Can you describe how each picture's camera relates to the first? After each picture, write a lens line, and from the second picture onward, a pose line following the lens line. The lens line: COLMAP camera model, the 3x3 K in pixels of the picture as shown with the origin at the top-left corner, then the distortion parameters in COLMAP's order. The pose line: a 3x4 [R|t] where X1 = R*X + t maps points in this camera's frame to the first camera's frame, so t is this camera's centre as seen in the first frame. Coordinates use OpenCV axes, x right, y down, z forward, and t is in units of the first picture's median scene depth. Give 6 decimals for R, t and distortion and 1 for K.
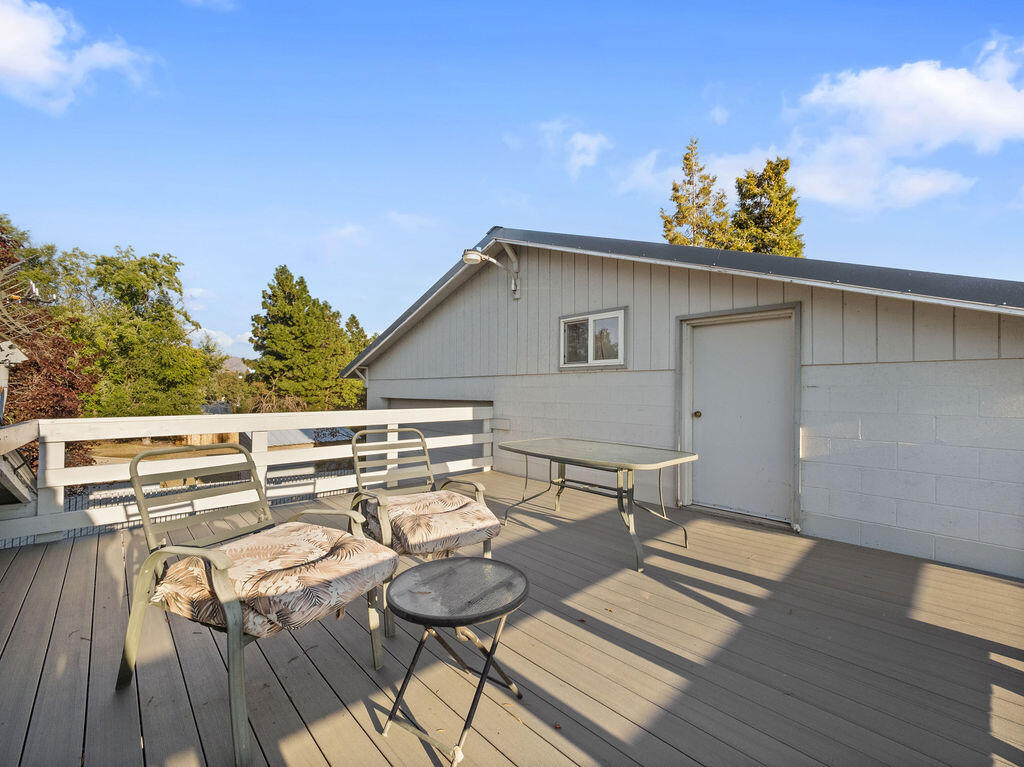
lens RADIAL K [[439.4, 0, 494.4], [0, 439.4, 394.0], [0, 0, 1]] dist [-0.001499, 0.000915]
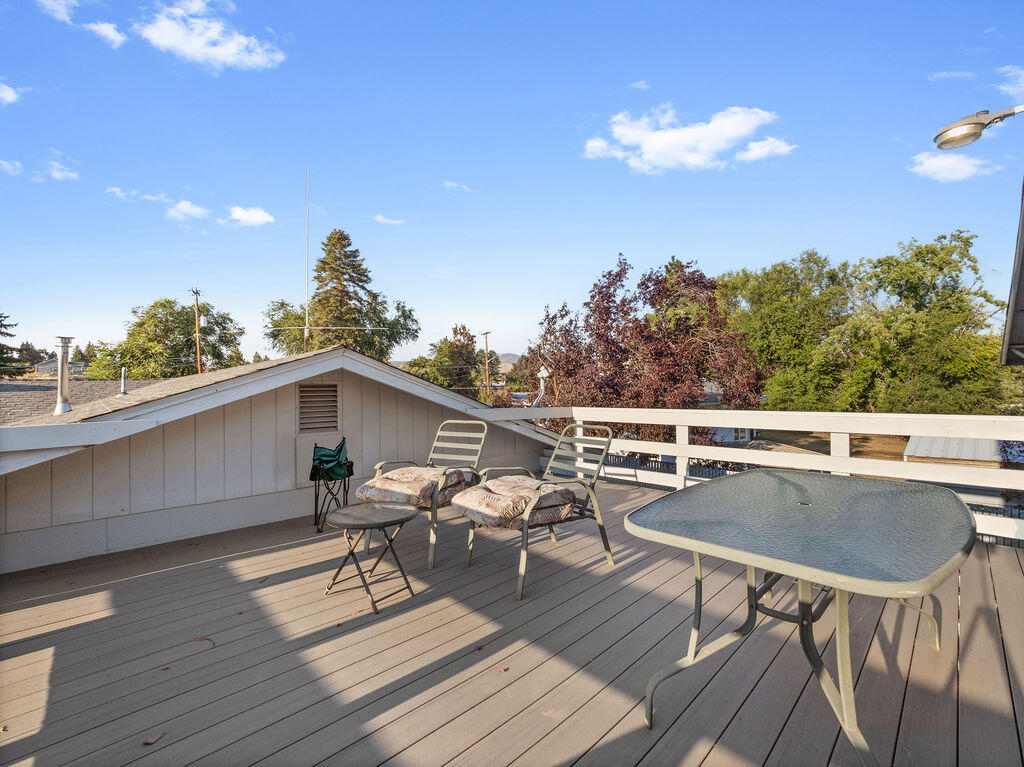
lens RADIAL K [[439.4, 0, 518.7], [0, 439.4, 385.3], [0, 0, 1]] dist [-0.001499, 0.000915]
pose [[0.042025, -0.017309, -0.998967, 0.108840], [0.004509, 0.999843, -0.017134, 0.000107], [0.999106, -0.003784, 0.042096, 0.104248]]
